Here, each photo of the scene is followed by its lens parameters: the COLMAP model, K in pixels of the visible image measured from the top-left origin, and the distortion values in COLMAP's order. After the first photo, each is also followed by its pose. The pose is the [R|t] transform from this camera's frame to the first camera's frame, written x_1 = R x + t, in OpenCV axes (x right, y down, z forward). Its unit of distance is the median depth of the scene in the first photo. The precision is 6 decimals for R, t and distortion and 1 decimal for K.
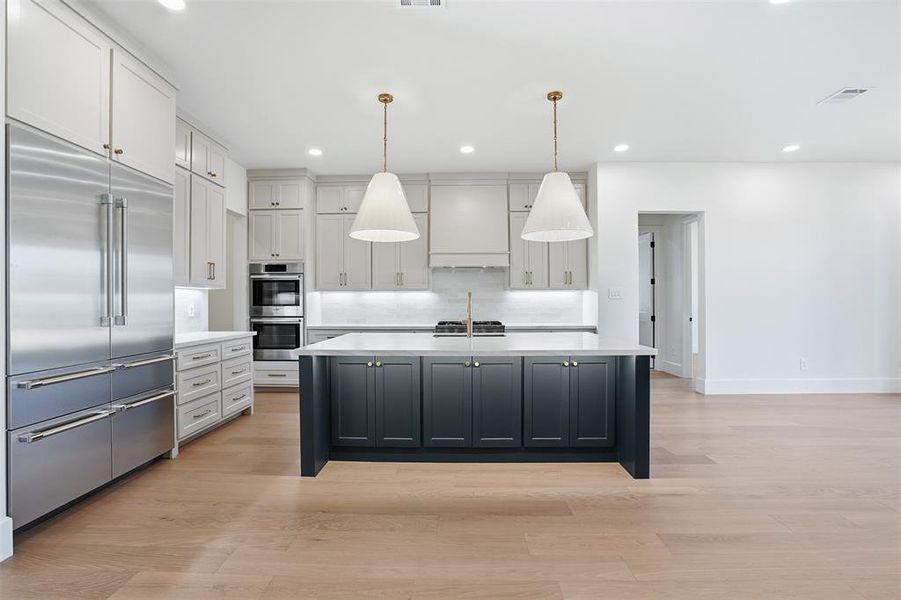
lens RADIAL K [[422.0, 0, 450.5], [0, 422.0, 300.0], [0, 0, 1]] dist [-0.071328, 0.030111]
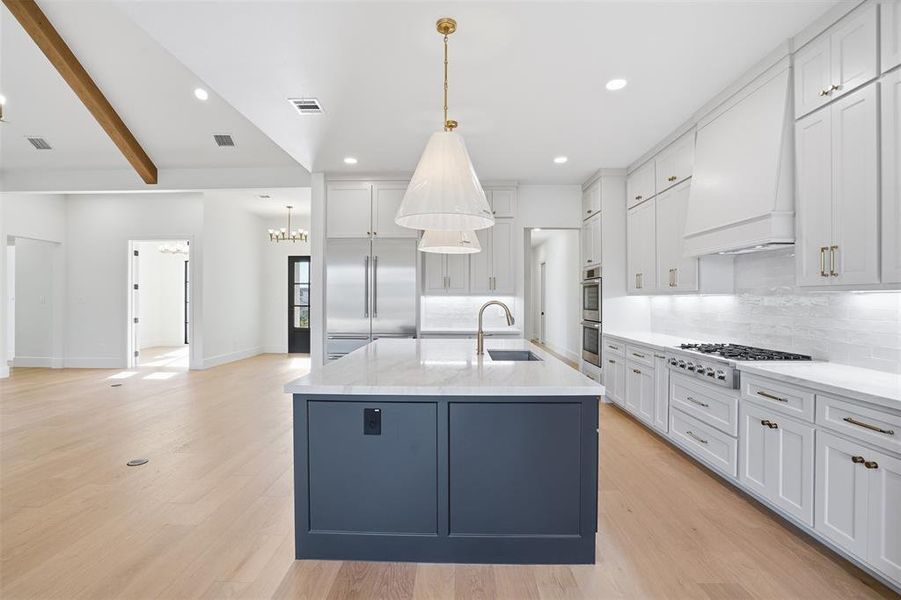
lens RADIAL K [[422.0, 0, 450.5], [0, 422.0, 300.0], [0, 0, 1]] dist [-0.071328, 0.030111]
pose [[-0.005451, 0.005548, -0.999970, 0.623721], [0.002206, 0.999982, 0.005536, -0.017269], [0.999983, -0.002176, -0.005463, 0.657053]]
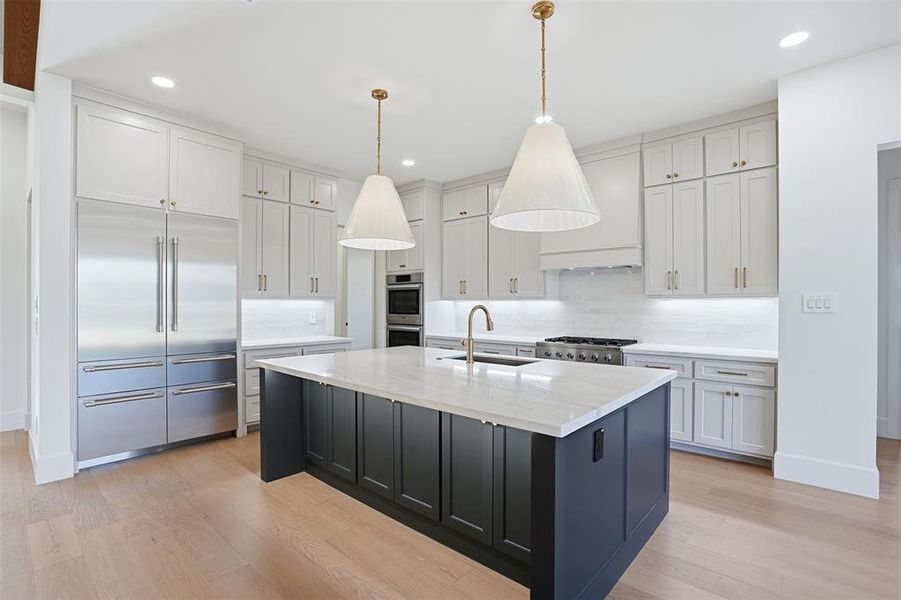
lens RADIAL K [[422.0, 0, 450.5], [0, 422.0, 300.0], [0, 0, 1]] dist [-0.071328, 0.030111]
pose [[0.758713, -0.001914, -0.651422, 0.369201], [-0.001149, 0.999990, -0.004276, -0.016949], [0.651424, 0.003993, 0.758703, 0.265693]]
